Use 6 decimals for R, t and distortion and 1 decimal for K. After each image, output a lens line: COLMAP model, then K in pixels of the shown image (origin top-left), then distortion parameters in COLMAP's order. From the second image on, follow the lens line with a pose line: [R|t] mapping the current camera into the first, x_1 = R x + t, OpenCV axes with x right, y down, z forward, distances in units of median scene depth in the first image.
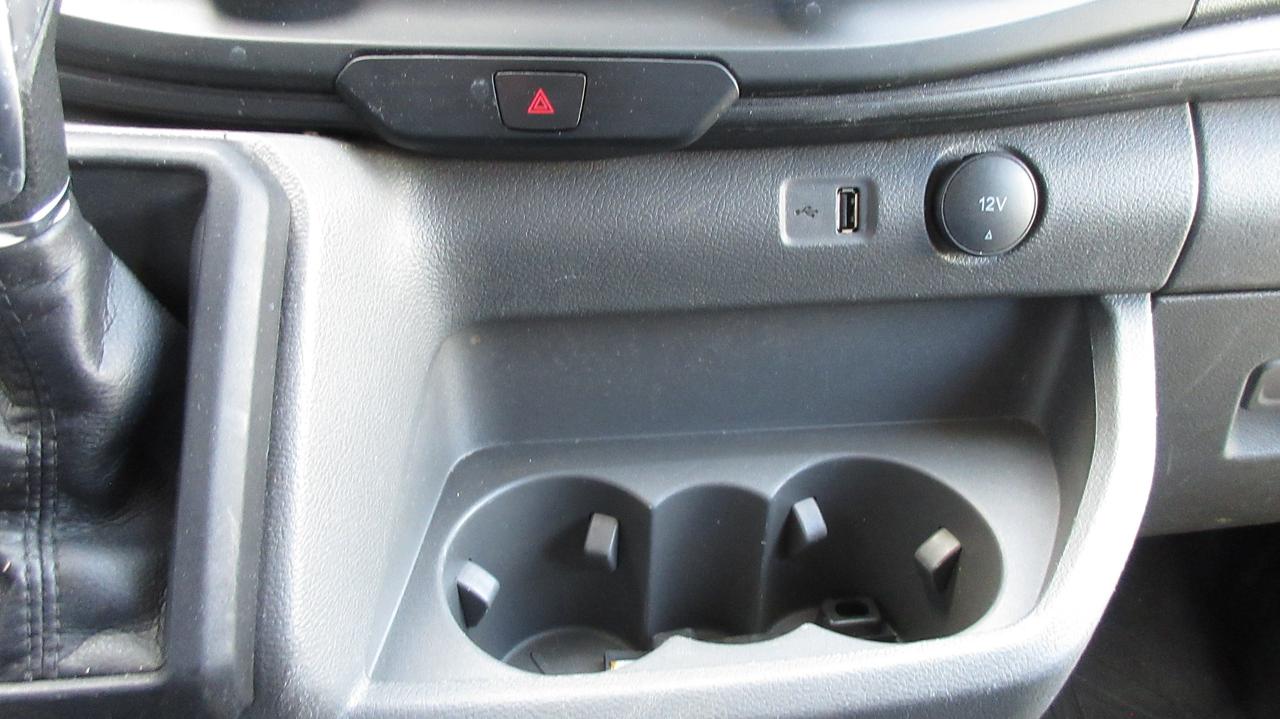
lens RADIAL K [[949.2, 0, 645.1], [0, 949.2, 359.9], [0, 0, 1]] dist [-0.001494, 0.005865]
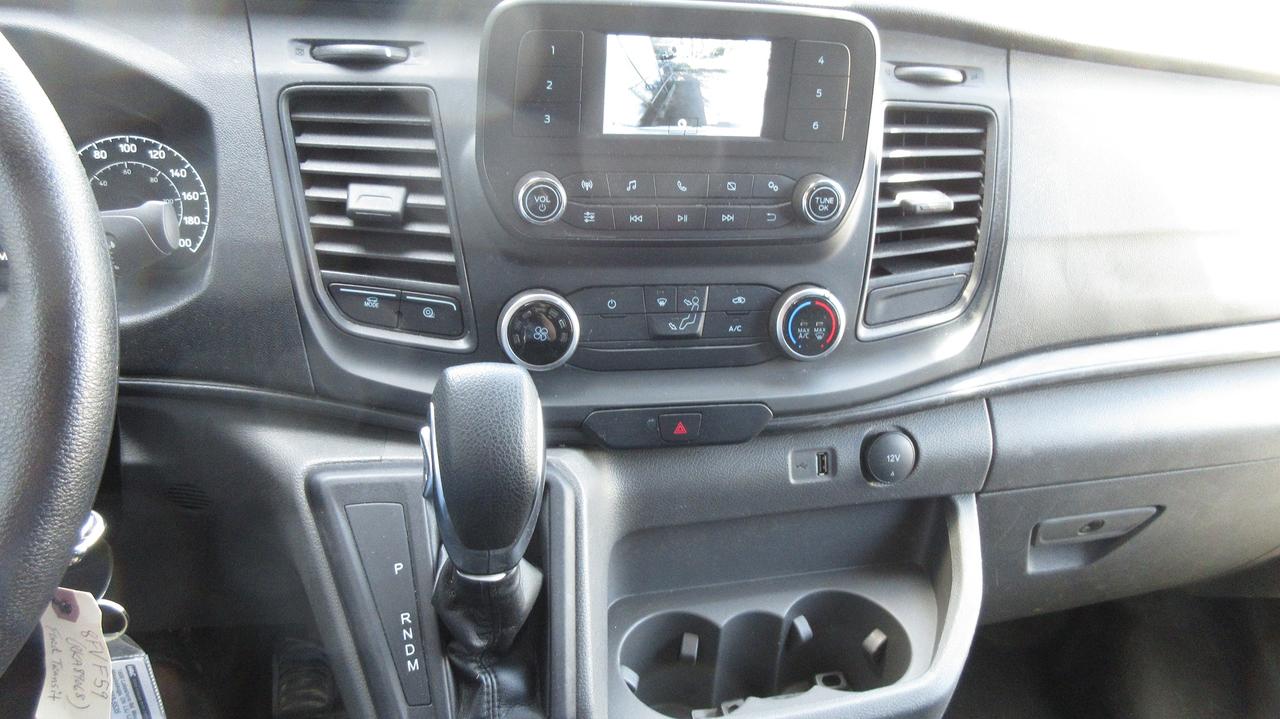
lens RADIAL K [[949.2, 0, 642.9], [0, 949.2, 359.2], [0, 0, 1]] dist [-0.001494, 0.005865]
pose [[0.991074, -0.027590, 0.130427, -0.385082], [0.041433, 0.993646, -0.104647, -0.178279], [-0.126711, 0.109117, 0.985920, -0.863112]]
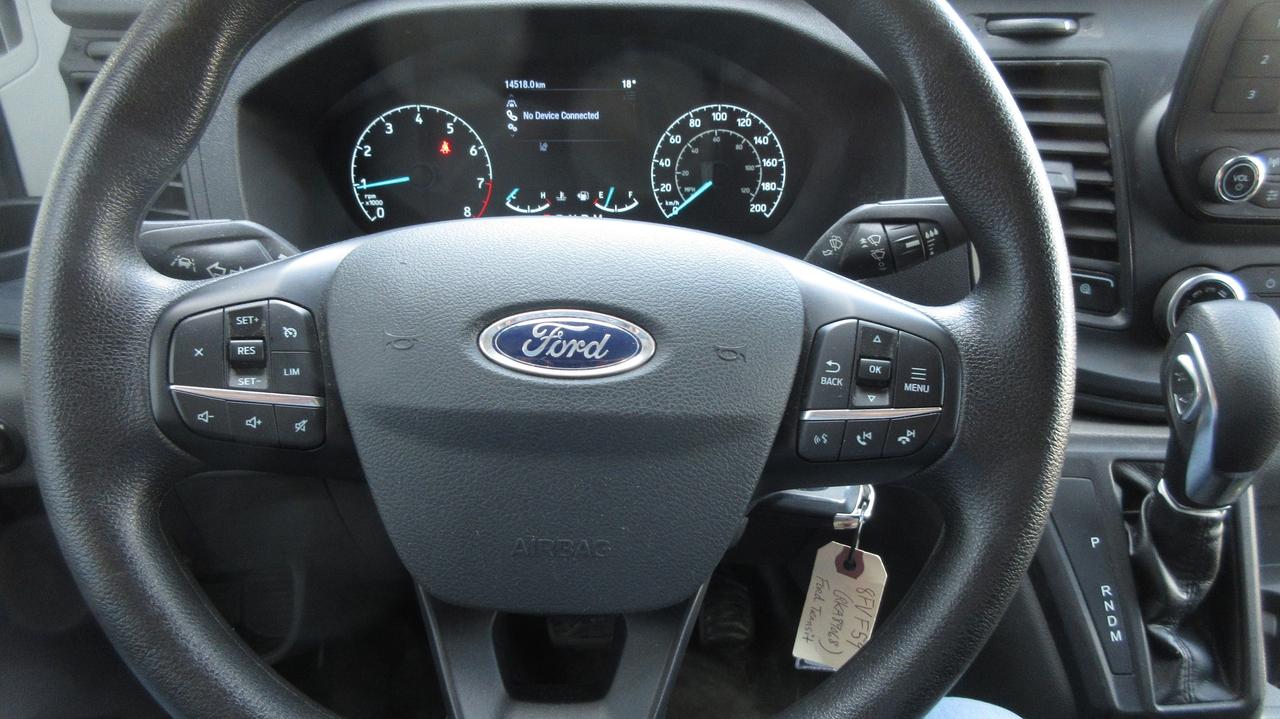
lens RADIAL K [[949.2, 0, 637.8], [0, 949.2, 360.1], [0, 0, 1]] dist [-0.001494, 0.005865]
pose [[0.999863, -0.002154, -0.016394, -1.301227], [0.001621, 0.999472, -0.032451, -0.270352], [0.016456, 0.032420, 0.999339, -0.867537]]
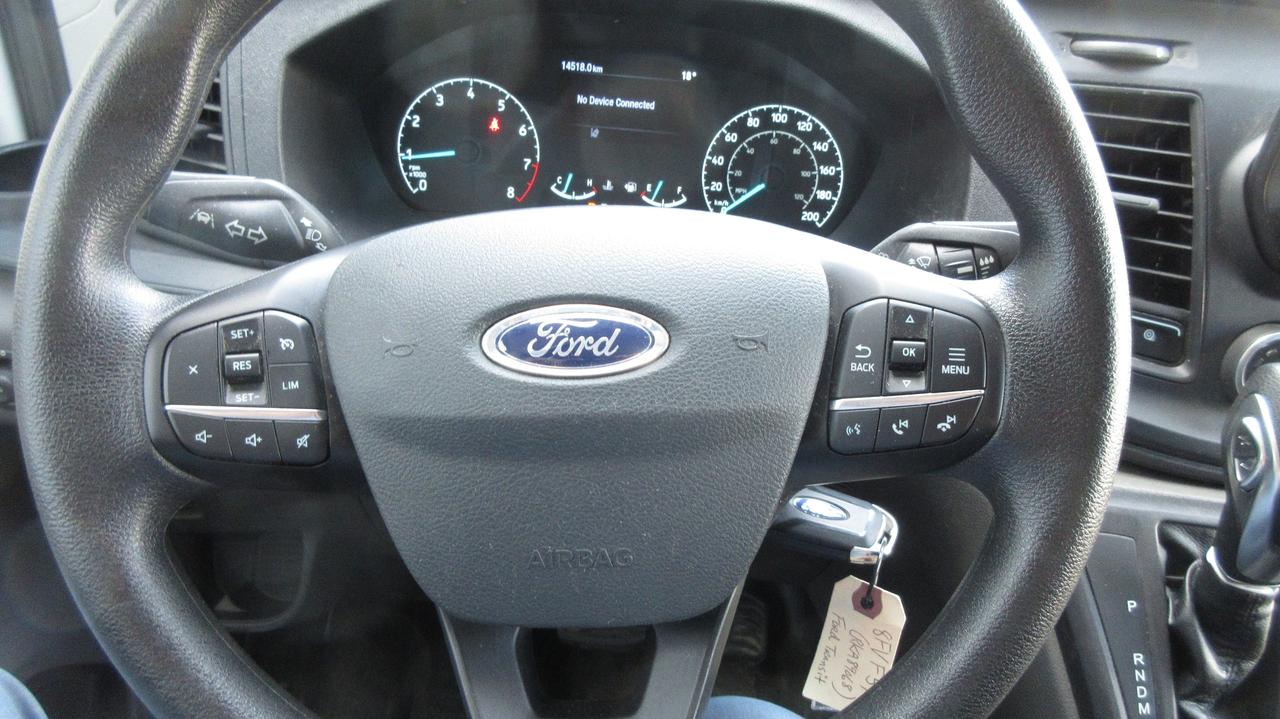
lens RADIAL K [[949.2, 0, 636.3], [0, 949.2, 358.4], [0, 0, 1]] dist [-0.001494, 0.005865]
pose [[0.992809, 0.098641, -0.067829, -1.270322], [-0.100556, 0.994607, -0.025408, -0.285365], [0.064957, 0.032046, 0.997373, -0.802883]]
